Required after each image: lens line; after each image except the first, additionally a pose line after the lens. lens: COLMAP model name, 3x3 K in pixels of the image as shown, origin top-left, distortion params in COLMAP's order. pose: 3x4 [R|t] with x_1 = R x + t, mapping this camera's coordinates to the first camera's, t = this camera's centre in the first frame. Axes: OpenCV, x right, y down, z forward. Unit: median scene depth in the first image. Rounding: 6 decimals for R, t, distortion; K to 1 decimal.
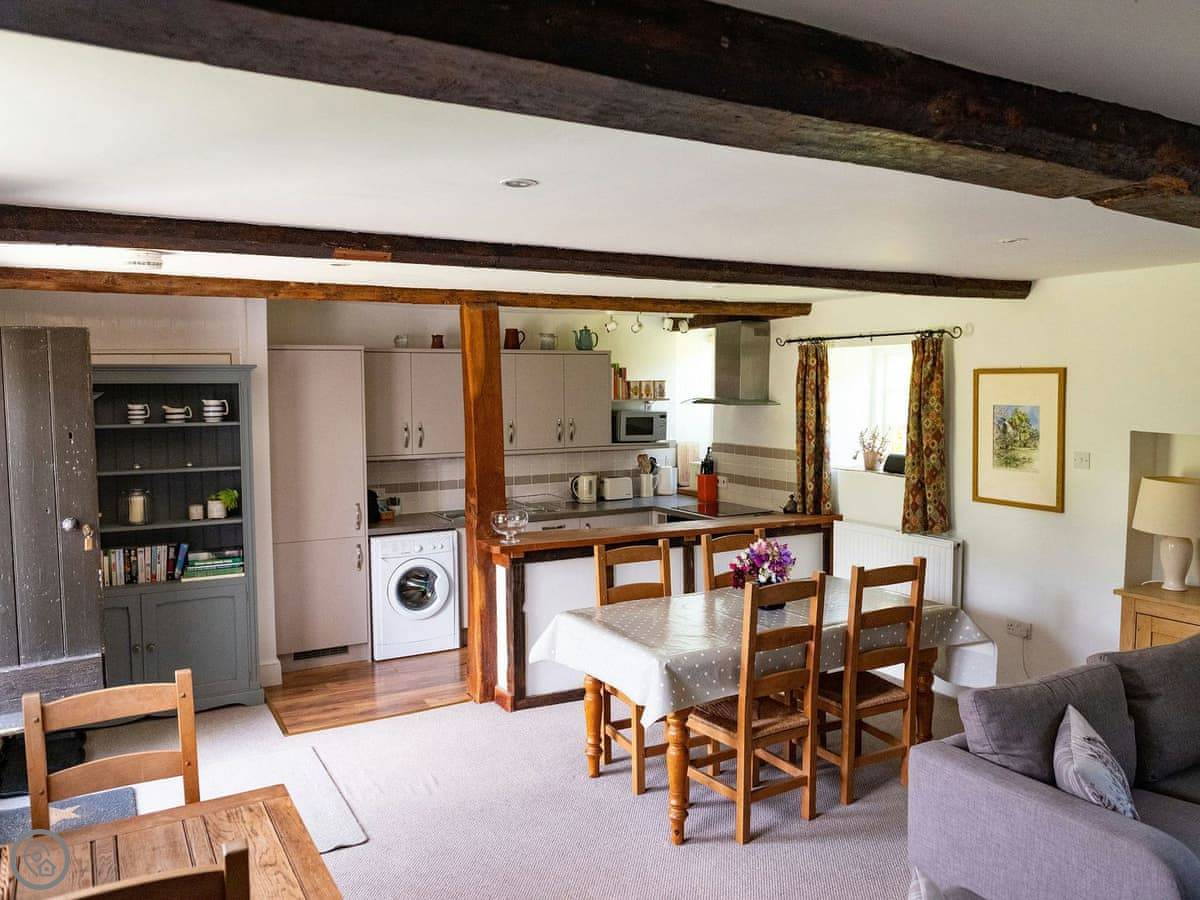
lens RADIAL K [[923.0, 0, 601.0], [0, 923.0, 469.6], [0, 0, 1]] dist [-0.008965, -0.003391]
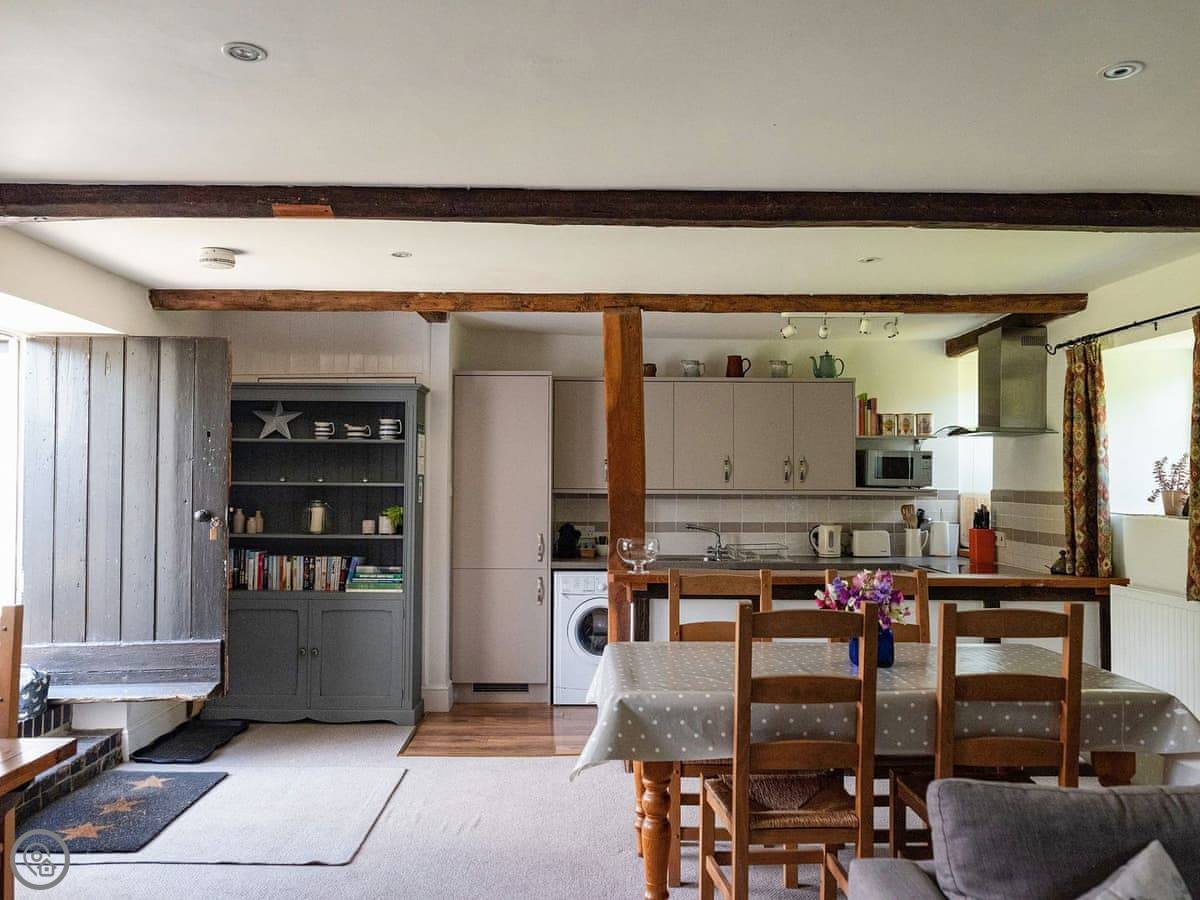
lens RADIAL K [[923.0, 0, 601.0], [0, 923.0, 469.6], [0, 0, 1]] dist [-0.008965, -0.003391]
pose [[0.877536, 0.004376, -0.479490, 0.265376], [-0.056078, 0.994033, -0.093559, 0.059590], [0.476220, 0.108990, 0.872545, 0.193559]]
